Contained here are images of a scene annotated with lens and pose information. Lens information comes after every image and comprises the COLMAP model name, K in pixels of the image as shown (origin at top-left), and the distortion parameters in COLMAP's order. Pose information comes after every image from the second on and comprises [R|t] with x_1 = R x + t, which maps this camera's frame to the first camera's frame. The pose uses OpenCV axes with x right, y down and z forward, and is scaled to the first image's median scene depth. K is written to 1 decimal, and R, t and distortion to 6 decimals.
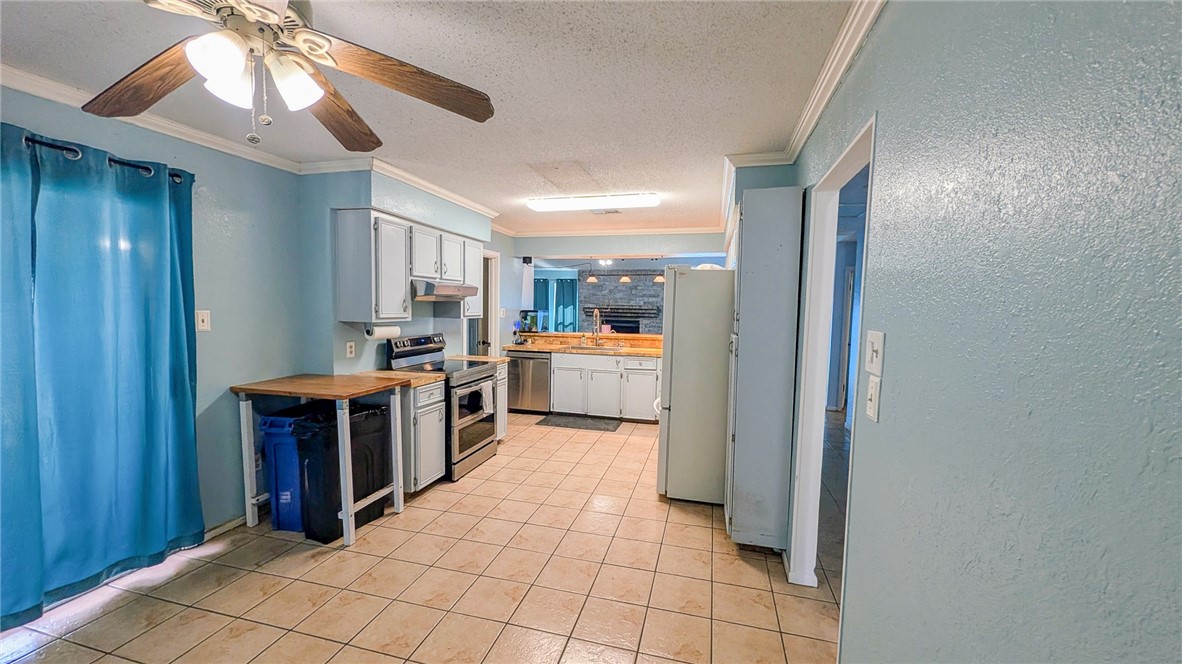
lens RADIAL K [[451.5, 0, 588.9], [0, 451.5, 342.1], [0, 0, 1]] dist [-0.000501, -0.000018]
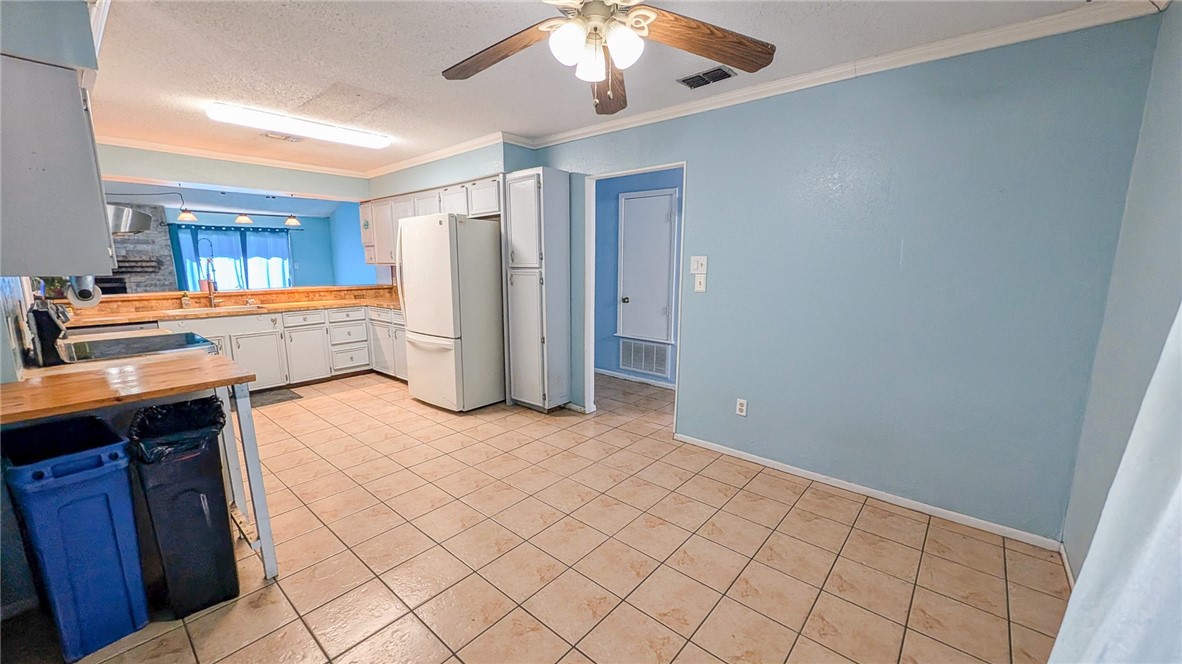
lens RADIAL K [[451.0, 0, 590.9], [0, 451.0, 346.8], [0, 0, 1]] dist [-0.000367, 0.000008]
pose [[0.433551, -0.186522, 0.881614, -0.721186], [0.082746, 0.982451, 0.167163, 0.000698], [-0.897322, 0.000476, 0.441376, 0.168015]]
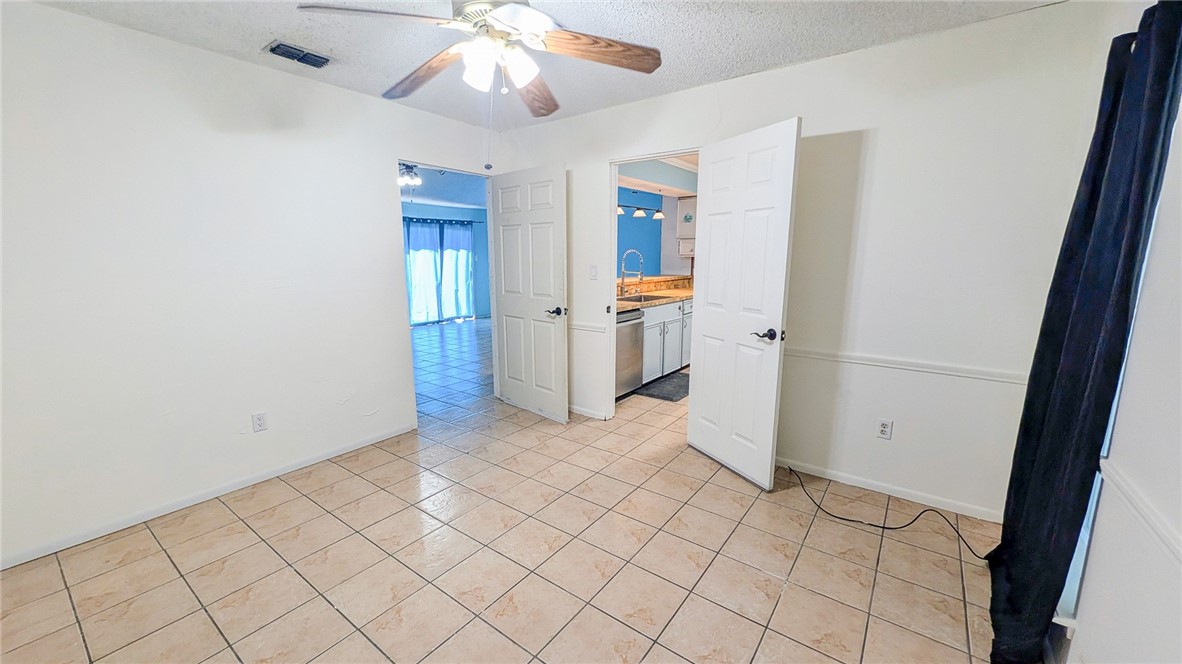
lens RADIAL K [[462.3, 0, 591.0], [0, 462.3, 332.0], [0, 0, 1]] dist [0.000670, 0.000011]
pose [[0.366241, -0.173426, 0.914216, -1.440305], [0.084311, 0.984622, 0.153006, -0.111119], [-0.926693, 0.021042, 0.375231, 1.384612]]
